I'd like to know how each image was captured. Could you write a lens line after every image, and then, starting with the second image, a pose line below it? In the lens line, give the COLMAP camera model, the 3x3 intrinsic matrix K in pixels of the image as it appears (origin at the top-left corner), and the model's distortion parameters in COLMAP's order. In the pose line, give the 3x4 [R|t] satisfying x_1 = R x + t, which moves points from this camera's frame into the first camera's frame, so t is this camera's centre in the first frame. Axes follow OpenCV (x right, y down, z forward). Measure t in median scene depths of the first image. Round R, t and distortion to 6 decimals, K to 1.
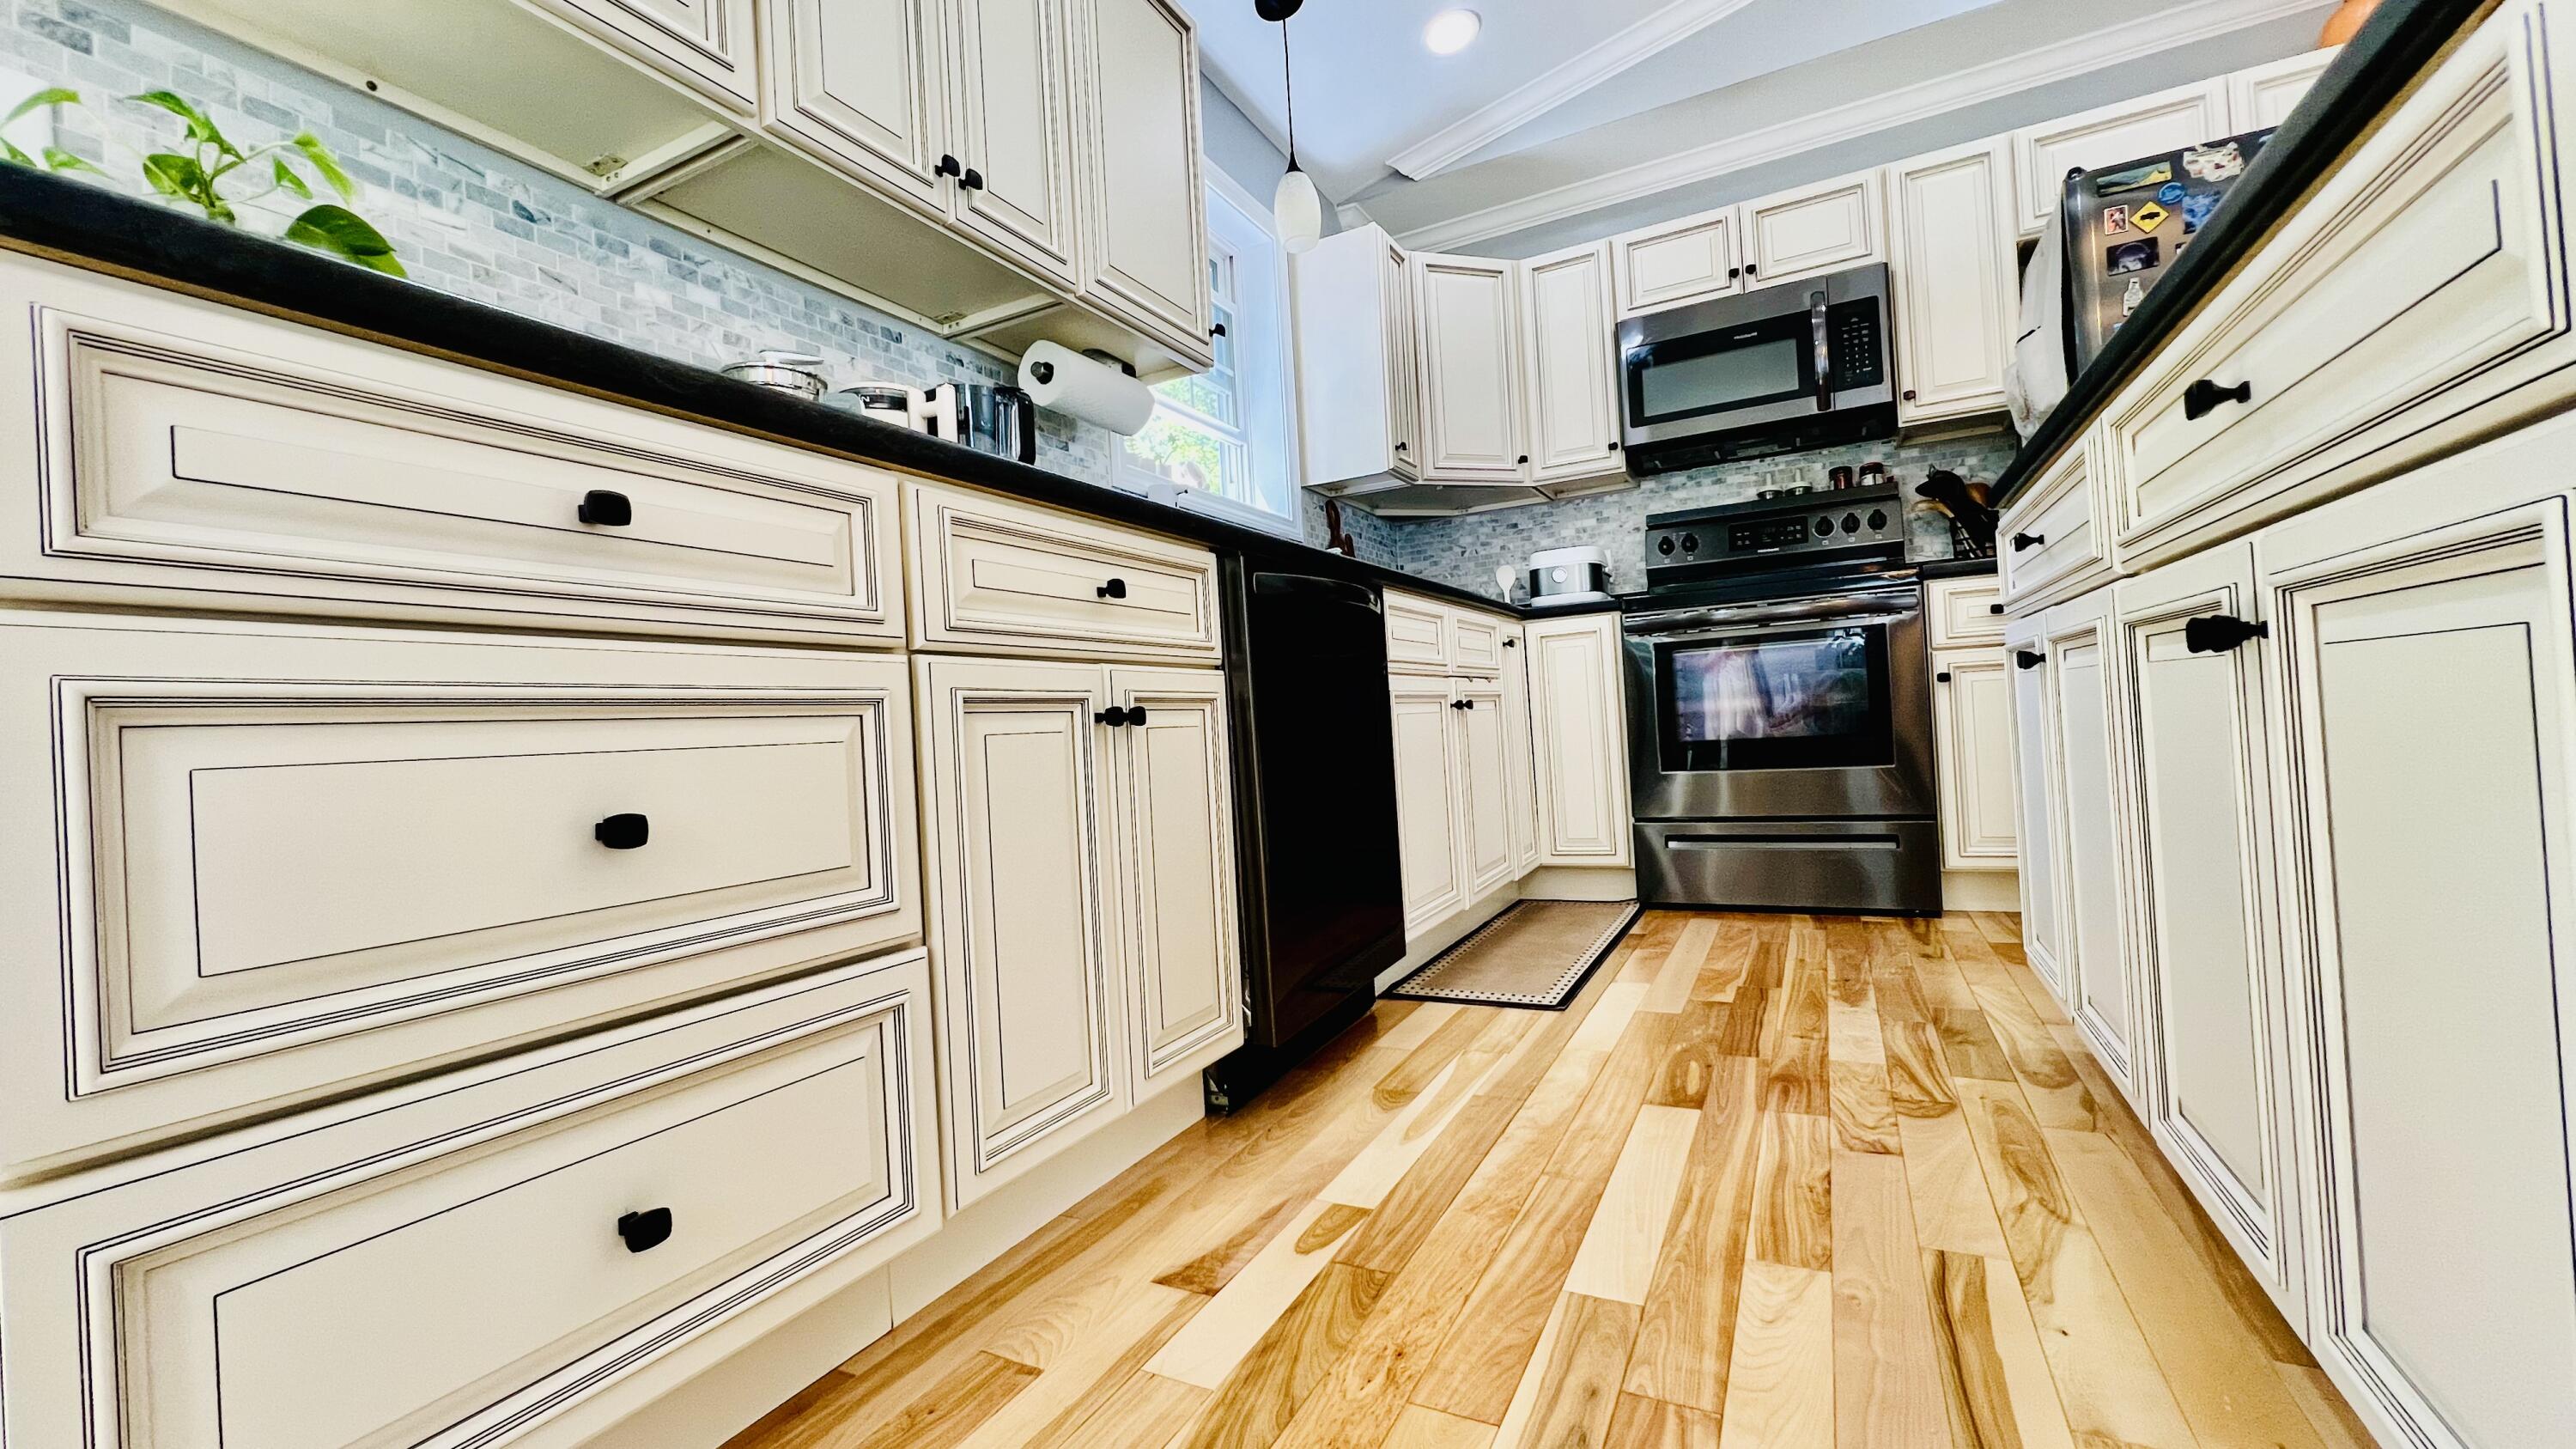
lens RADIAL K [[1037.3, 0, 1287.2], [0, 1037.3, 719.2], [0, 0, 1]] dist [0.001381, 0.000040]
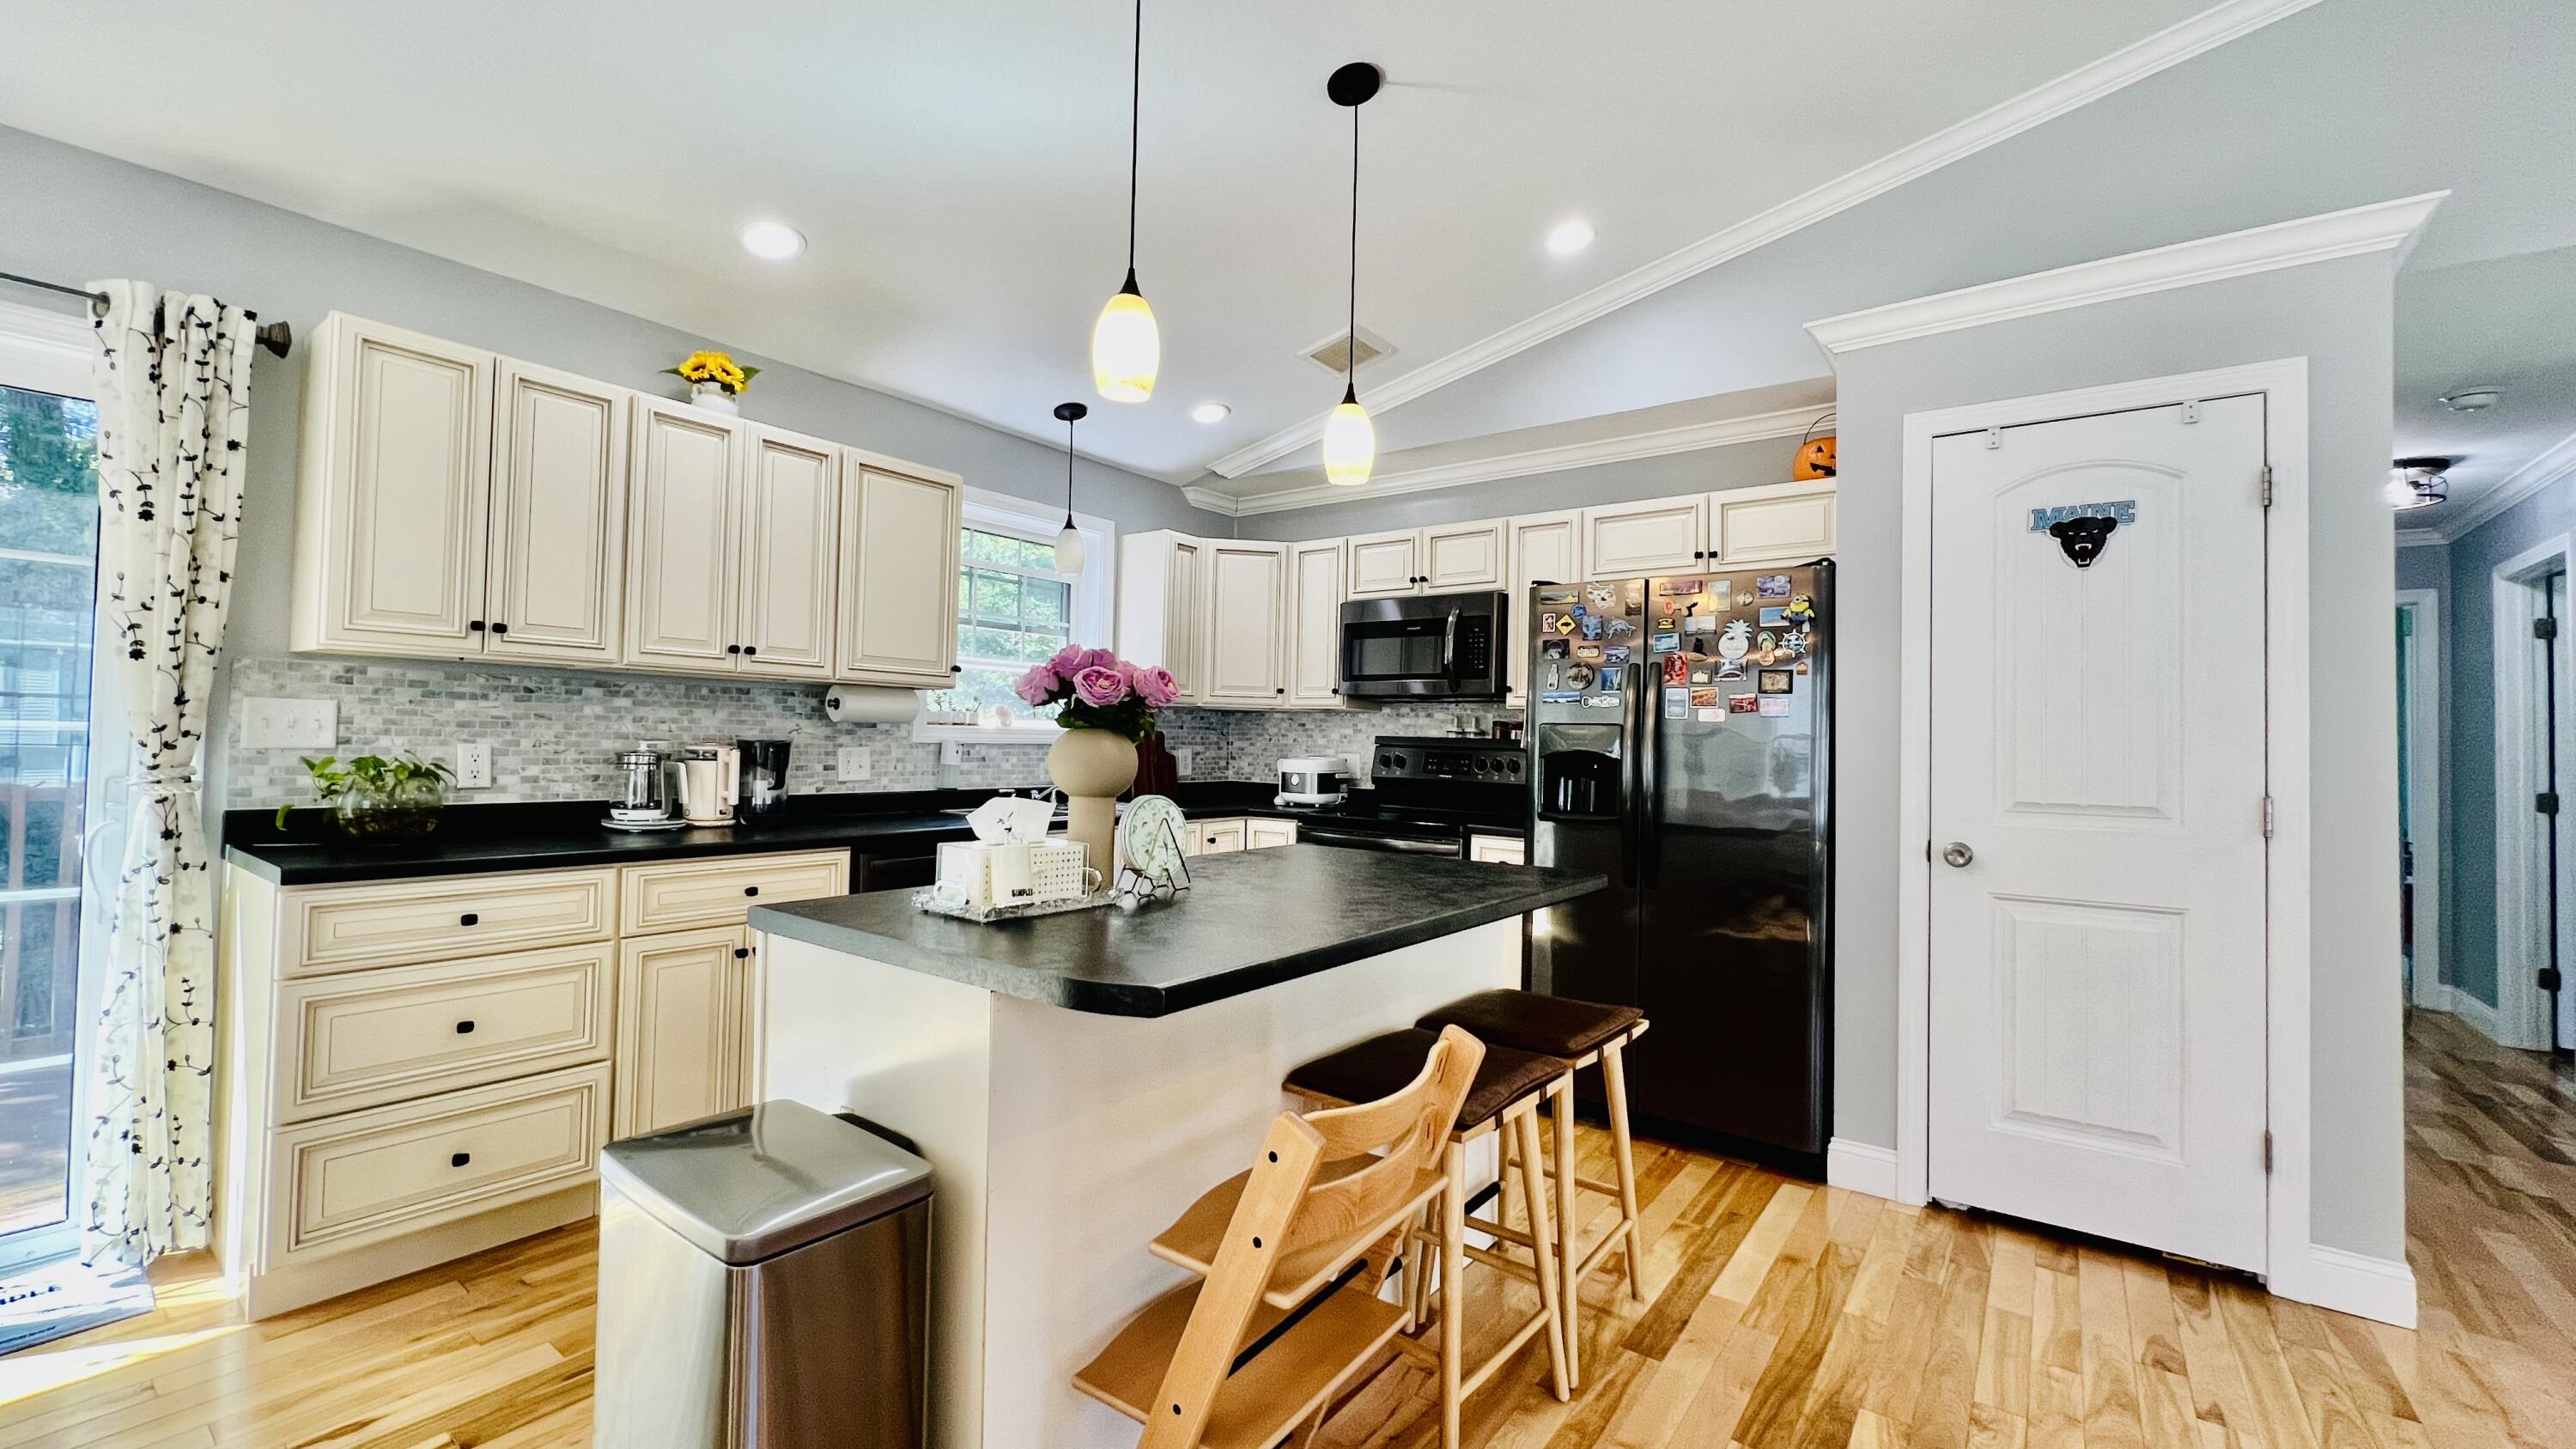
lens RADIAL K [[1037.3, 0, 1289.0], [0, 1037.3, 720.7], [0, 0, 1]] dist [0.001381, 0.000040]
pose [[0.983924, 0.078497, -0.160409, 0.690575], [-0.080045, 0.996786, -0.003203, -0.311709], [0.159642, 0.015992, 0.987045, -0.521568]]
